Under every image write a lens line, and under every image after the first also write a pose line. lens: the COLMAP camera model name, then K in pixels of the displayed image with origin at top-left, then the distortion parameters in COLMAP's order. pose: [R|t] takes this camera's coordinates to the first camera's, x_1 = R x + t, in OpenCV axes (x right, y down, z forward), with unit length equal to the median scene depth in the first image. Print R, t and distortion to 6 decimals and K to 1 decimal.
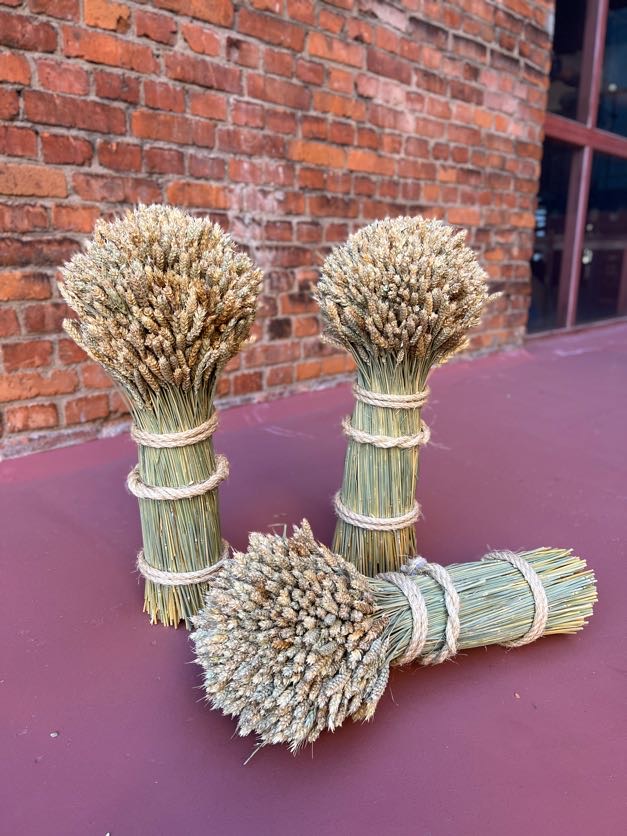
lens RADIAL K [[695.5, 0, 336.3], [0, 695.5, 431.7], [0, 0, 1]] dist [0.045699, -0.067613]
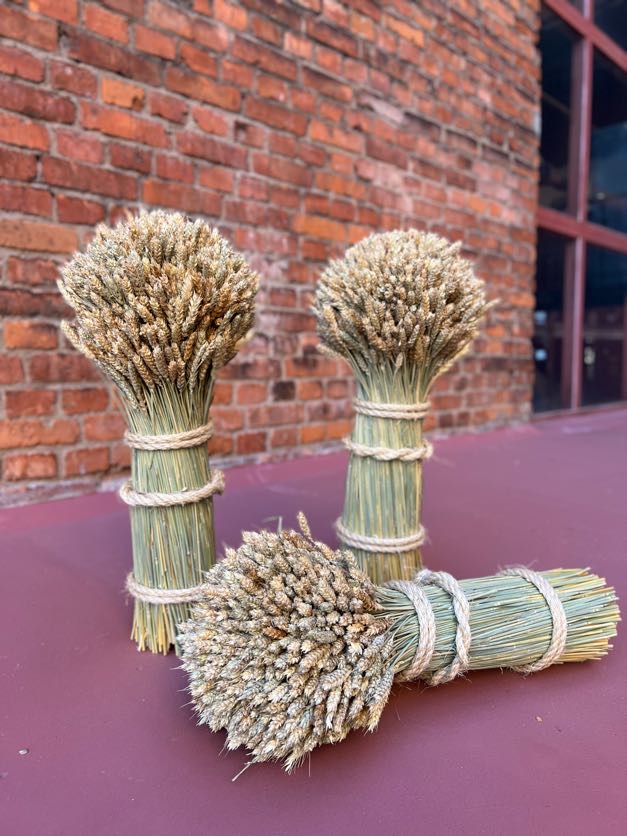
lens RADIAL K [[695.5, 0, 334.8], [0, 695.5, 422.5], [0, 0, 1]] dist [0.045699, -0.067613]
pose [[0.999783, -0.014039, -0.015406, 0.009917], [0.011115, 0.984378, -0.175716, 0.101468], [0.017633, 0.175506, 0.984320, 0.027039]]
